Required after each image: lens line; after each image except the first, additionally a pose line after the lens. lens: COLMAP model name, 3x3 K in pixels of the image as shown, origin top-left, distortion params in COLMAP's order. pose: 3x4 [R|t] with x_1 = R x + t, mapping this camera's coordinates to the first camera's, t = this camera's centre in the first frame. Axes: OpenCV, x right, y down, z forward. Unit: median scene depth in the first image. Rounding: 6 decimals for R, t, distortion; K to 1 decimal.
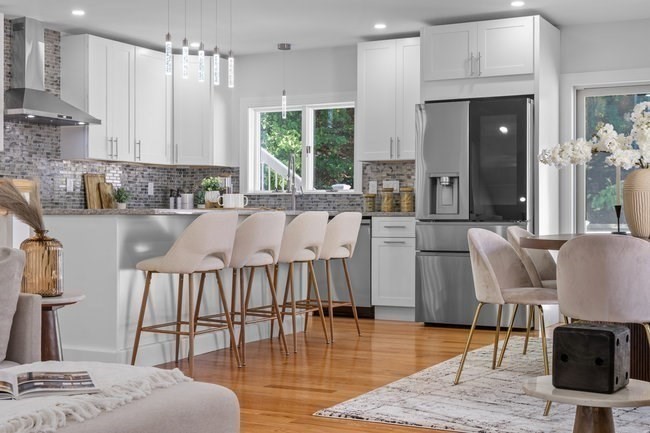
lens RADIAL K [[977.4, 0, 322.8], [0, 977.4, 217.1], [0, 0, 1]] dist [-0.010575, 0.000000]
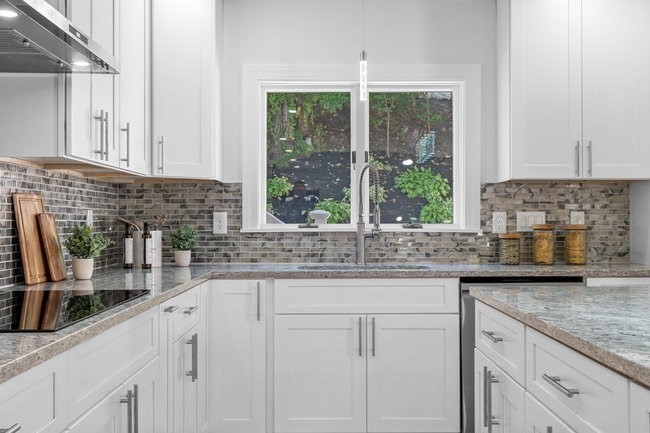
lens RADIAL K [[777.5, 0, 325.9], [0, 777.5, 216.5], [0, 0, 1]] dist [0.016965, 0.000000]
pose [[0.880632, 0.000792, 0.473800, -0.287566], [0.001709, 0.999987, -0.004848, -0.032907], [-0.473798, 0.005079, 0.880619, 0.642940]]
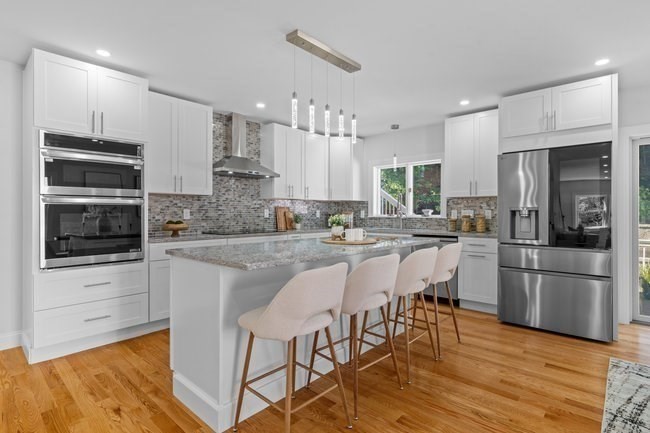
lens RADIAL K [[329.6, 0, 322.0], [0, 329.6, 211.7], [0, 0, 1]] dist [-0.004435, 0.001051]
pose [[0.968904, -0.000893, -0.247437, -0.022753], [0.000050, 0.999994, -0.003413, -0.033983], [0.247439, 0.003295, 0.968898, 0.463964]]
